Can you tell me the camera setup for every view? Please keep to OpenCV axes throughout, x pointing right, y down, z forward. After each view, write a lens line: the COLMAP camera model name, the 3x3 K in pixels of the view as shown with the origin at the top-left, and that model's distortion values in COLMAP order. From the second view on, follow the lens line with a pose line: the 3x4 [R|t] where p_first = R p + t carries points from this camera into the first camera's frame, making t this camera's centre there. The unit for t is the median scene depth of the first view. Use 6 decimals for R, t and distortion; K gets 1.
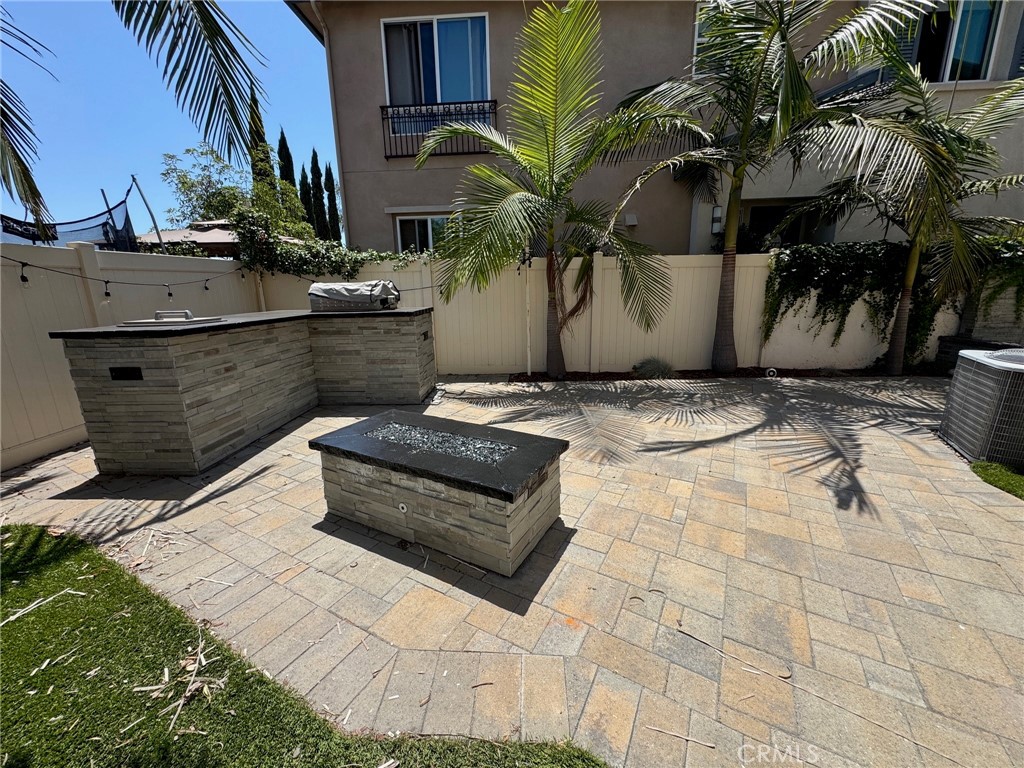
lens RADIAL K [[413.6, 0, 512.0], [0, 413.6, 384.0], [0, 0, 1]] dist [-0.003158, 0.000171]
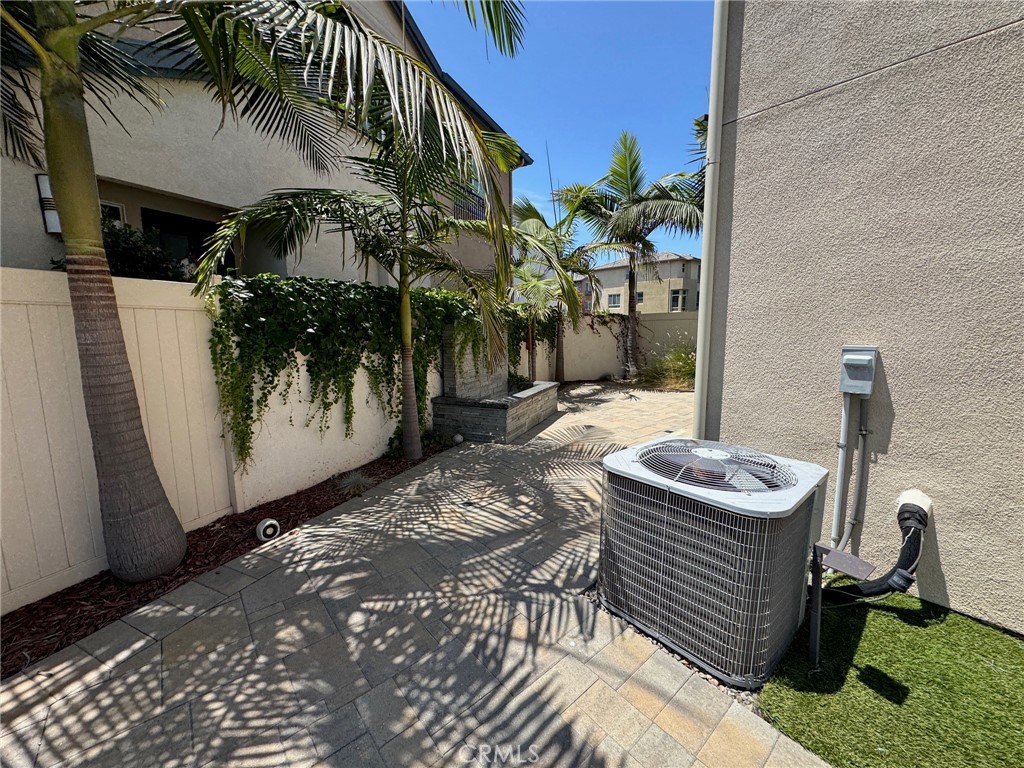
lens RADIAL K [[417.7, 0, 512.0], [0, 417.7, 384.0], [0, 0, 1]] dist [0.031033, 0.000161]
pose [[0.366407, -0.114131, 0.923428, 0.289946], [0.216942, 0.975575, 0.034495, -0.143048], [-0.904810, 0.187691, 0.382218, 0.512962]]
